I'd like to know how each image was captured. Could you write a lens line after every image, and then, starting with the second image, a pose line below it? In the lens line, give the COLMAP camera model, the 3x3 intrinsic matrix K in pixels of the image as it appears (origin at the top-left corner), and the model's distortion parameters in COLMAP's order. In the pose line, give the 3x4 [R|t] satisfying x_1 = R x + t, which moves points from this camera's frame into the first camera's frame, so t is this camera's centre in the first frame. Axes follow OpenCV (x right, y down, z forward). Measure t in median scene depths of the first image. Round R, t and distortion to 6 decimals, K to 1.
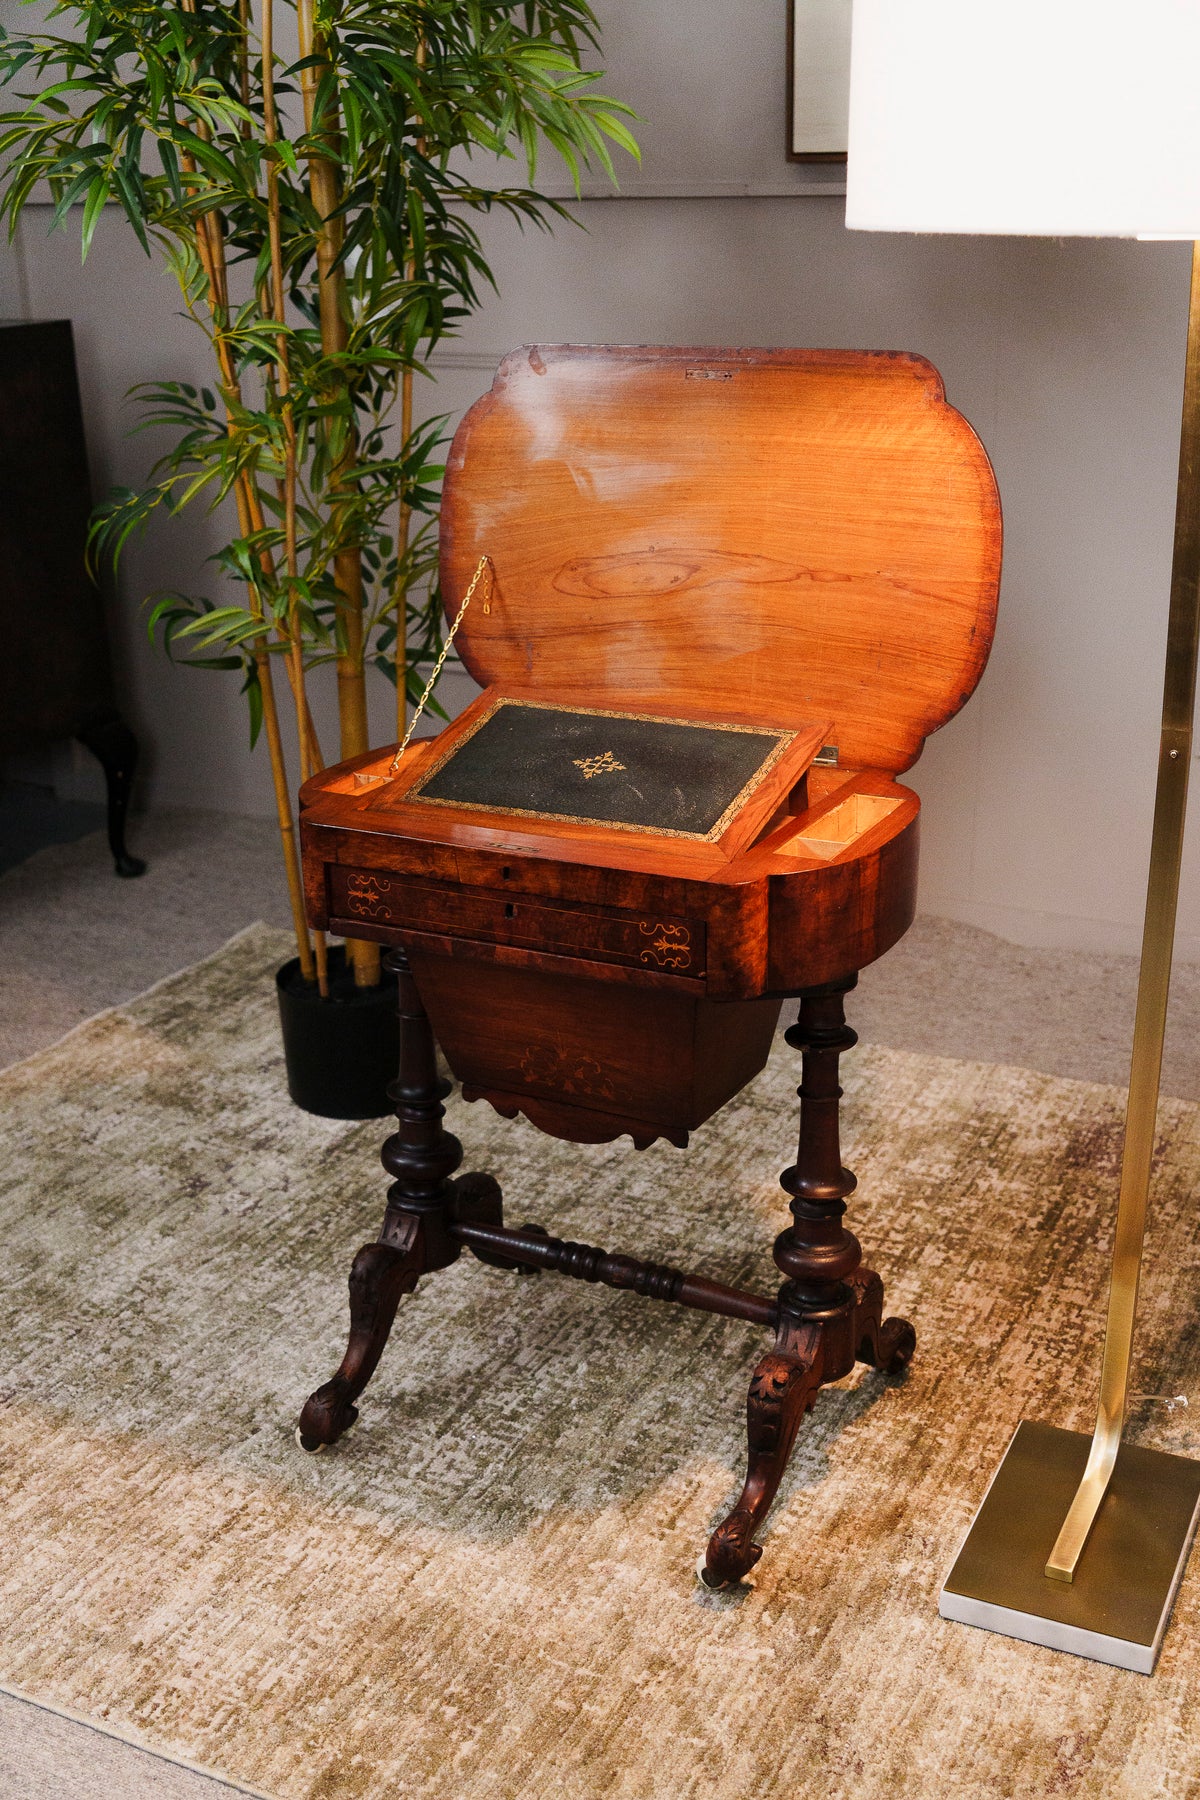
lens RADIAL K [[2000.6, 0, 613.5], [0, 2000.6, 890.1], [0, 0, 1]] dist [-0.020582, -0.022267]
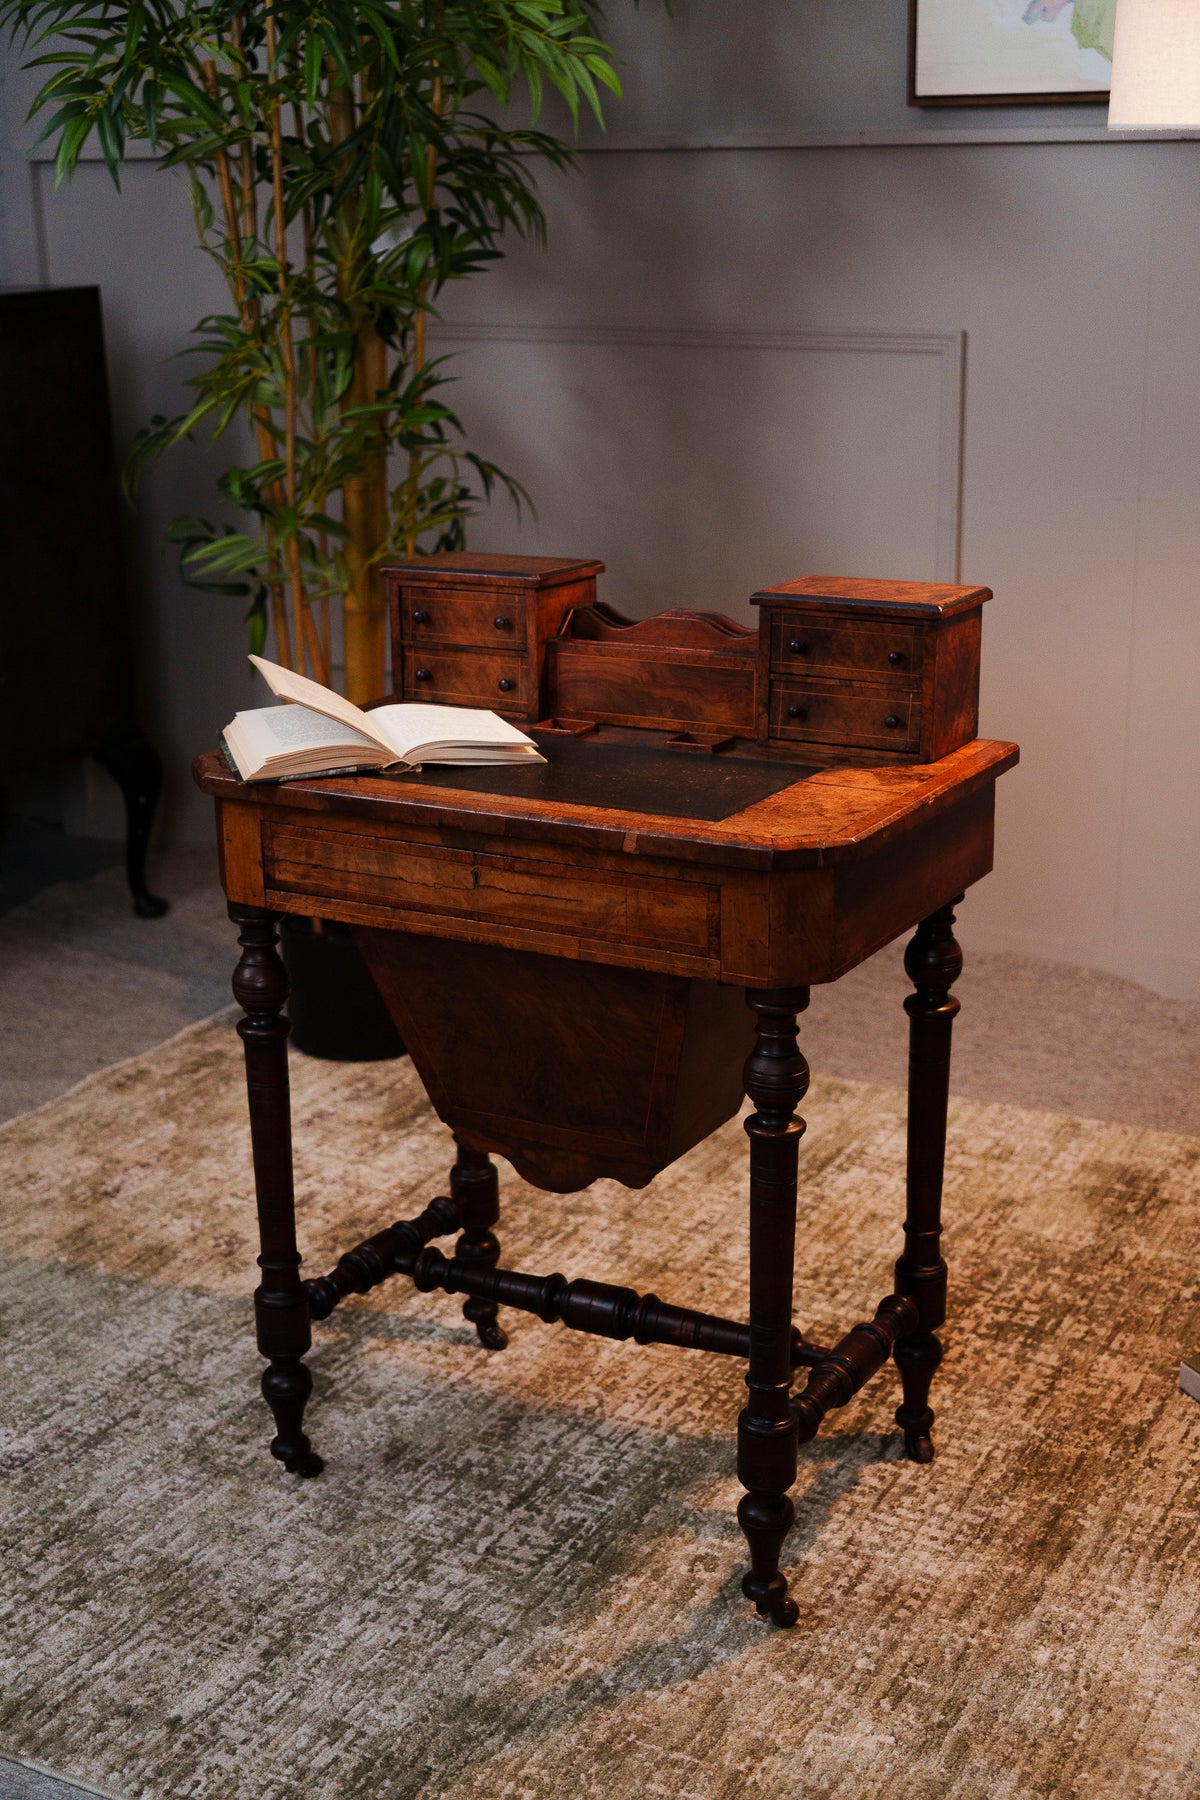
lens RADIAL K [[2365.3, 0, 607.0], [0, 2365.3, 902.1], [0, 0, 1]] dist [-0.031634, 0.096758]
pose [[0.999407, 0.008841, -0.033268, -0.011542], [-0.010171, 0.999146, -0.040039, 0.042193], [0.032886, 0.040354, 0.998644, -0.048372]]
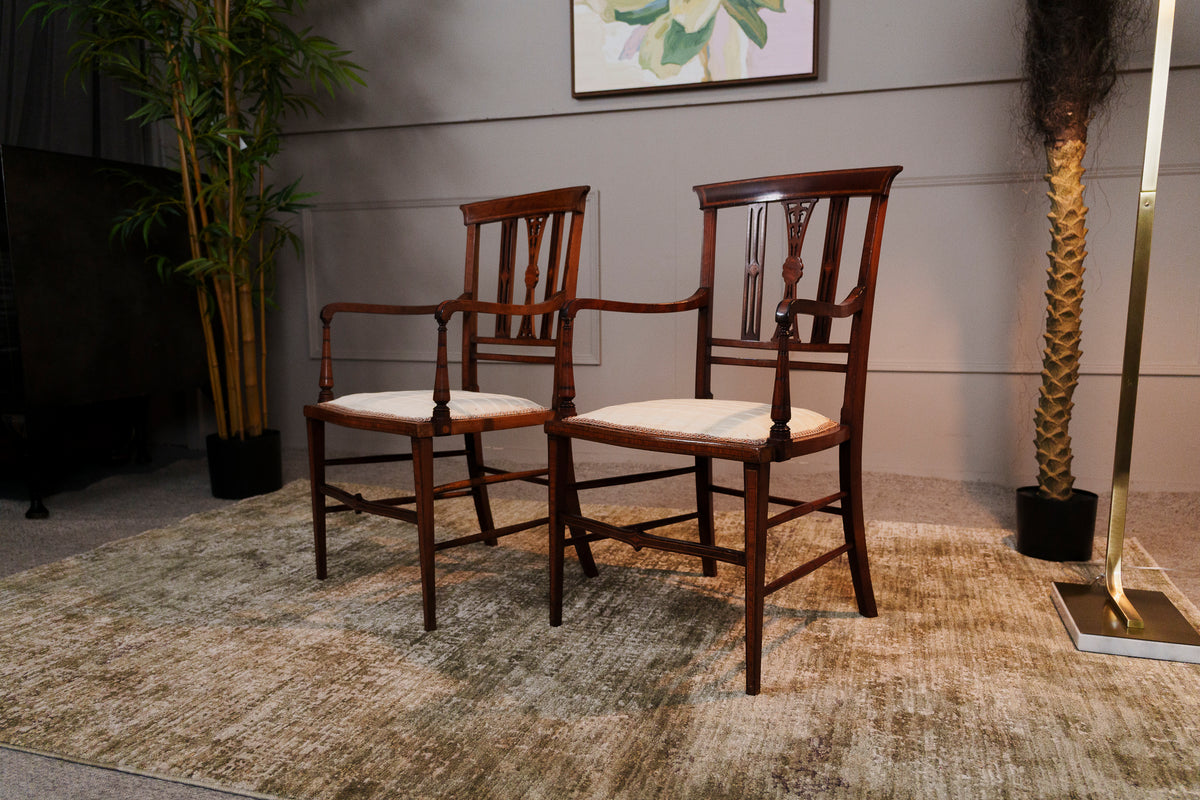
lens RADIAL K [[934.3, 0, 600.0], [0, 934.3, 400.0], [0, 0, 1]] dist [0.019034, 0.005560]
pose [[0.989746, -0.009806, 0.142500, -0.037777], [0.042894, 0.971999, -0.231035, 0.237645], [-0.136244, 0.234779, 0.962453, 0.158431]]
